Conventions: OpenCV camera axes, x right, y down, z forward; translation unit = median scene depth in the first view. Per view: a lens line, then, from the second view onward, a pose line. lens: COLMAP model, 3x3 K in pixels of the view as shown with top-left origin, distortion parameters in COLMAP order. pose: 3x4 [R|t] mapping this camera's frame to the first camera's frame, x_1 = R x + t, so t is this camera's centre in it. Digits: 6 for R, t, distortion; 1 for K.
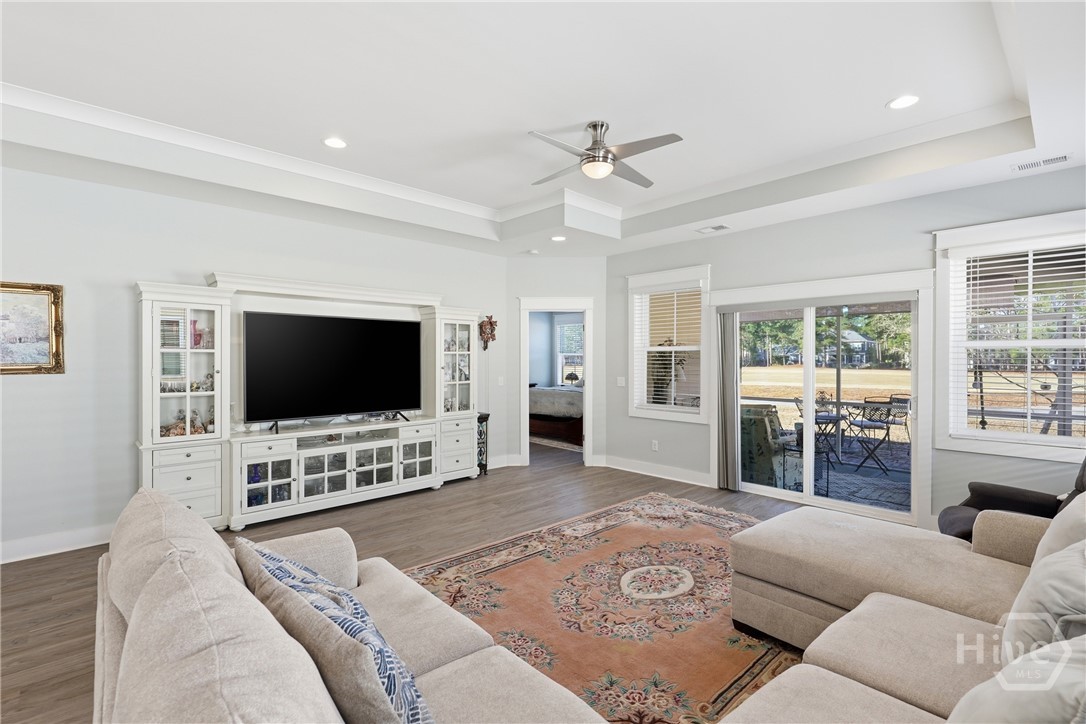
lens RADIAL K [[500.5, 0, 543.0], [0, 500.5, 362.0], [0, 0, 1]] dist [-0.000222, 0.000053]
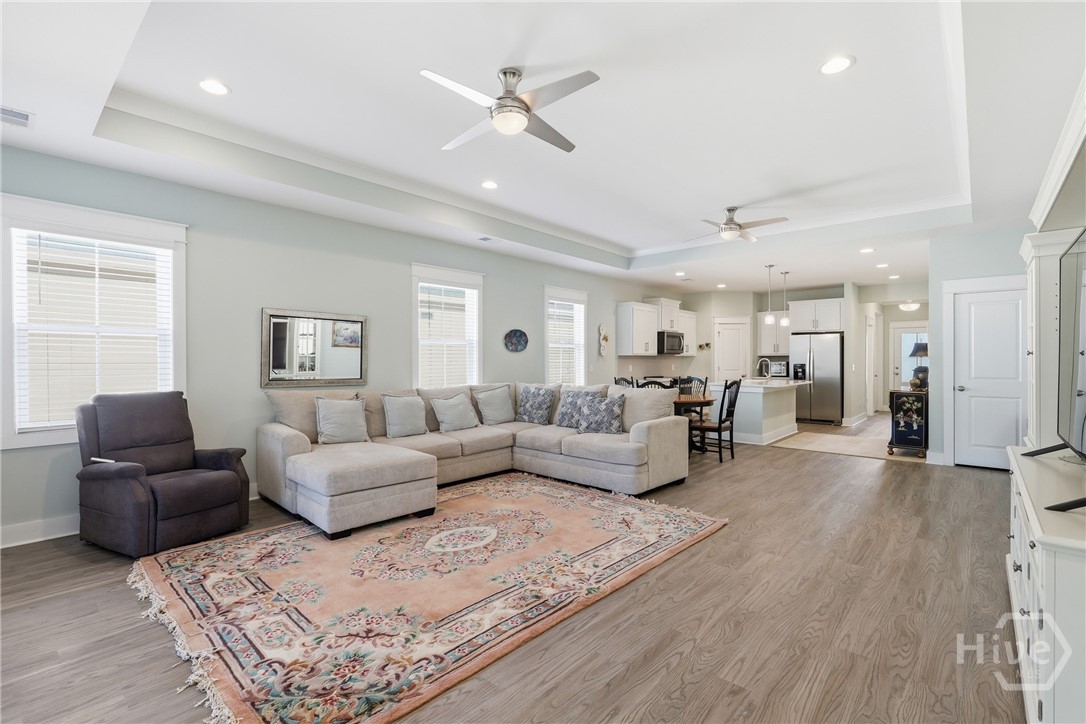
lens RADIAL K [[489.1, 0, 545.5], [0, 489.1, 362.5], [0, 0, 1]] dist [0.000018, -0.000995]
pose [[-0.996040, 0.001808, -0.088886, 0.099799], [0.000491, 0.999890, 0.014828, 0.021002], [0.088903, 0.014726, -0.995931, 1.495556]]
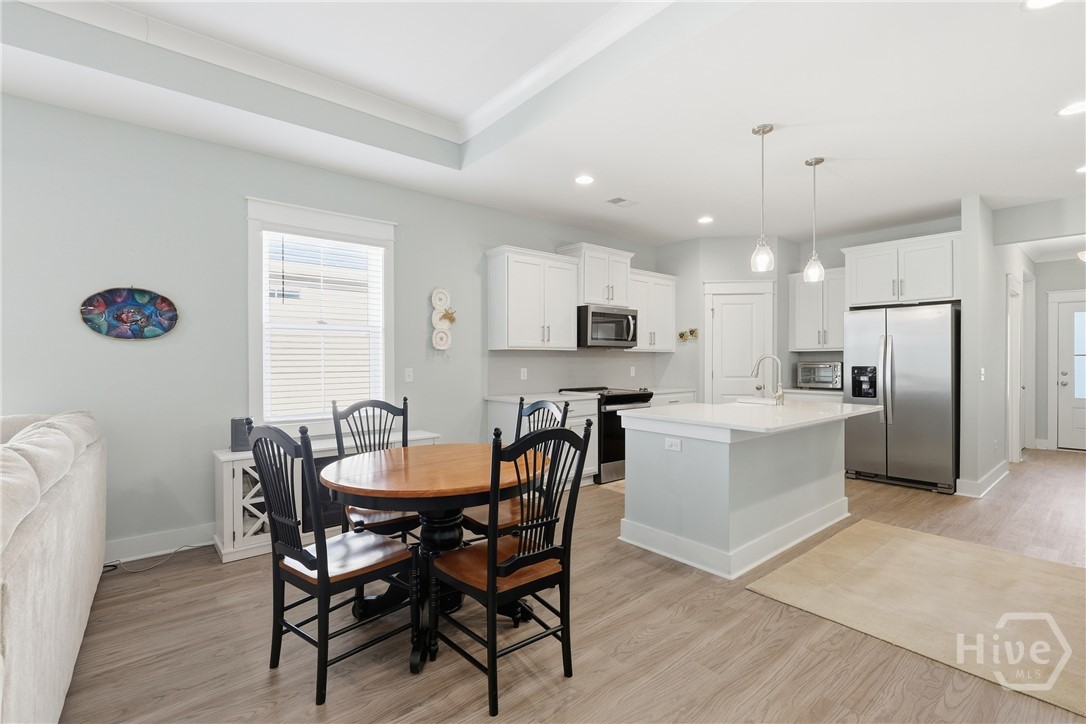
lens RADIAL K [[492.5, 0, 543.0], [0, 492.5, 362.0], [0, 0, 1]] dist [-0.002883, 0.000193]
pose [[-0.998081, 0.000323, 0.061919, -0.579446], [0.001212, 0.999897, 0.014315, 0.033437], [-0.061908, 0.014362, -0.997979, 0.564784]]
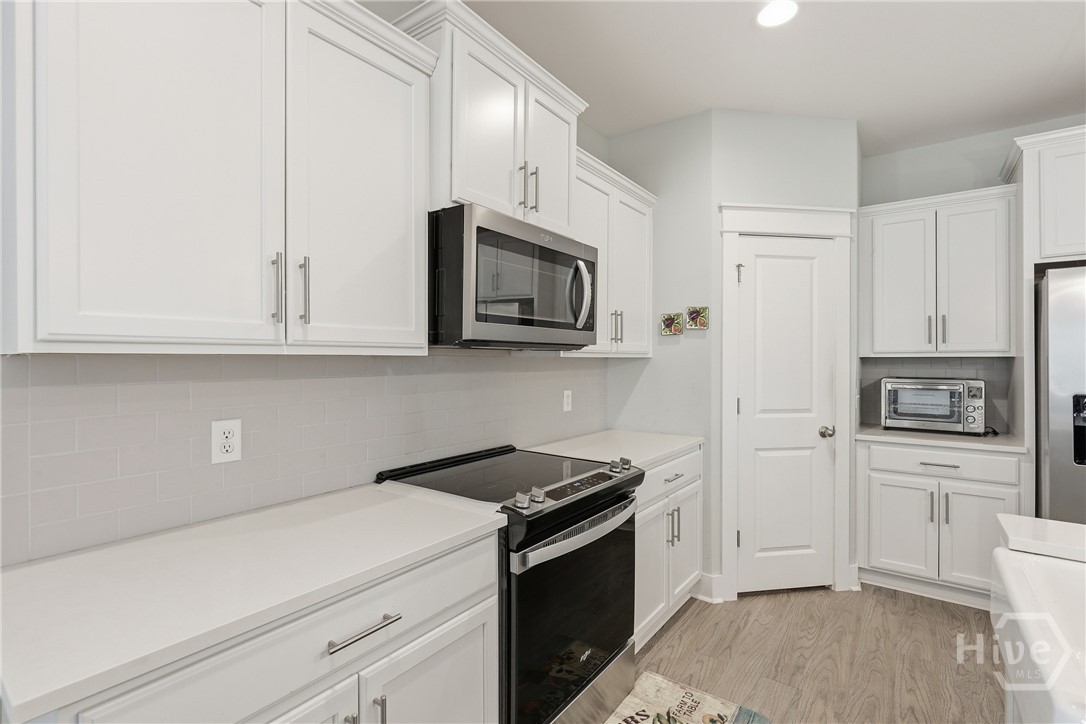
lens RADIAL K [[492.5, 0, 543.0], [0, 492.5, 362.0], [0, 0, 1]] dist [-0.002883, 0.000193]
pose [[-0.984521, 0.000799, -0.175267, -0.607536], [-0.002023, 0.999871, 0.015922, 0.021163], [0.175257, 0.016030, -0.984392, -0.252001]]
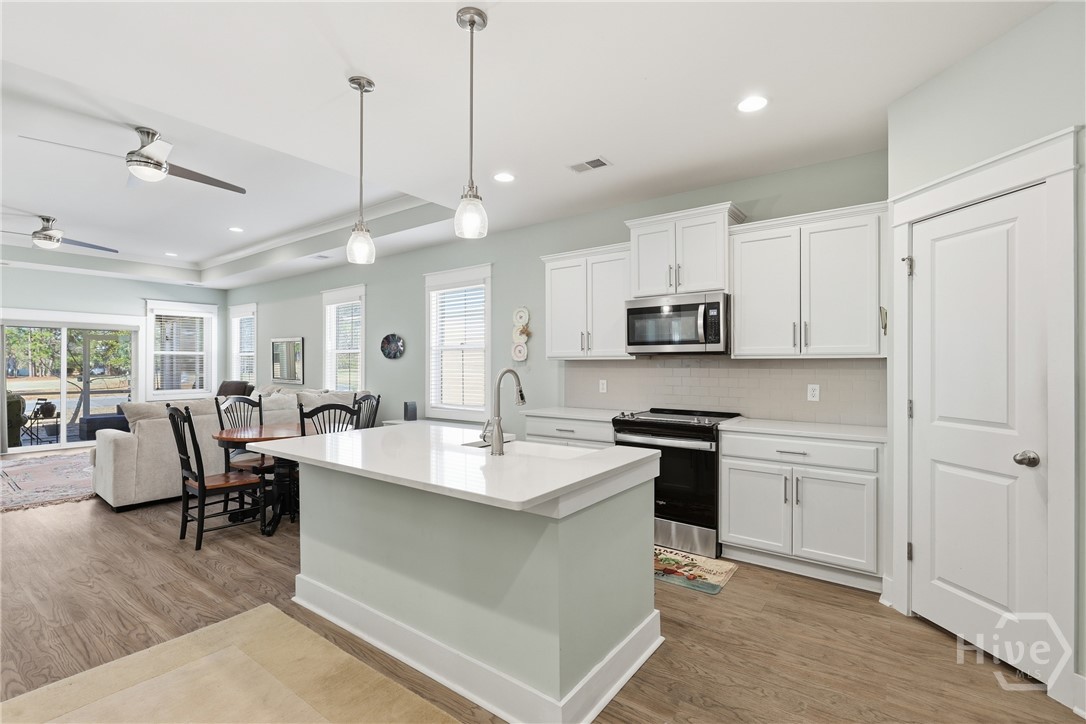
lens RADIAL K [[489.1, 0, 545.5], [0, 489.1, 362.5], [0, 0, 1]] dist [0.000018, -0.000995]
pose [[-0.180007, 0.005534, 0.983650, -1.457971], [0.008653, 0.999954, -0.004042, 0.030687], [-0.983627, 0.007784, -0.180047, -0.295428]]
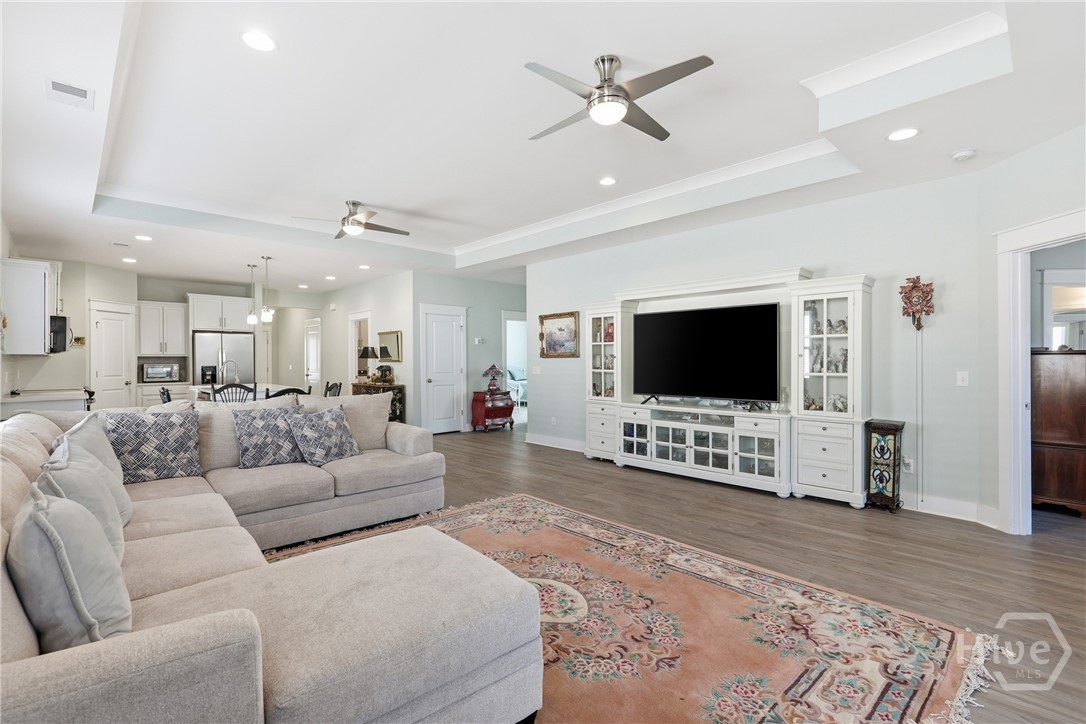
lens RADIAL K [[492.5, 0, 543.0], [0, 492.5, 362.0], [0, 0, 1]] dist [-0.002883, 0.000193]
pose [[0.005851, 0.005619, -0.999967, 0.750416], [-0.006241, 0.999965, 0.005582, 0.025954], [0.999963, 0.006208, 0.005886, 0.709215]]
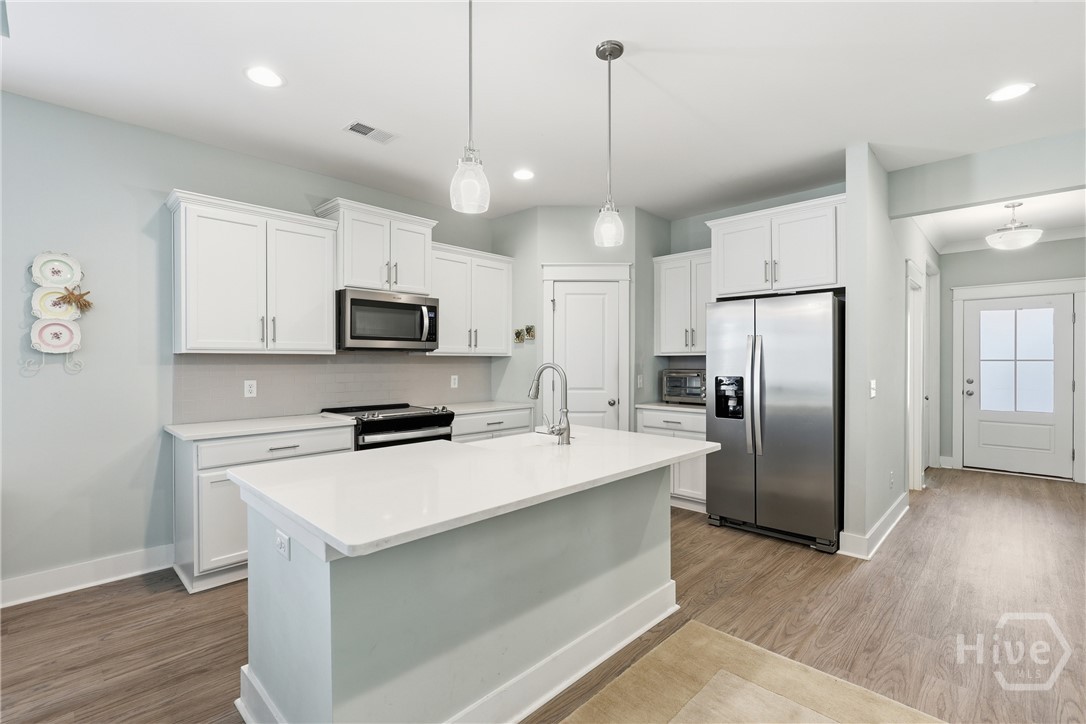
lens RADIAL K [[489.1, 0, 545.5], [0, 489.1, 362.5], [0, 0, 1]] dist [0.000018, -0.000995]
pose [[-0.999058, -0.000110, -0.043393, -0.902574], [-0.000691, 0.999911, 0.013360, 0.024923], [0.043388, 0.013378, -0.998969, 0.206651]]
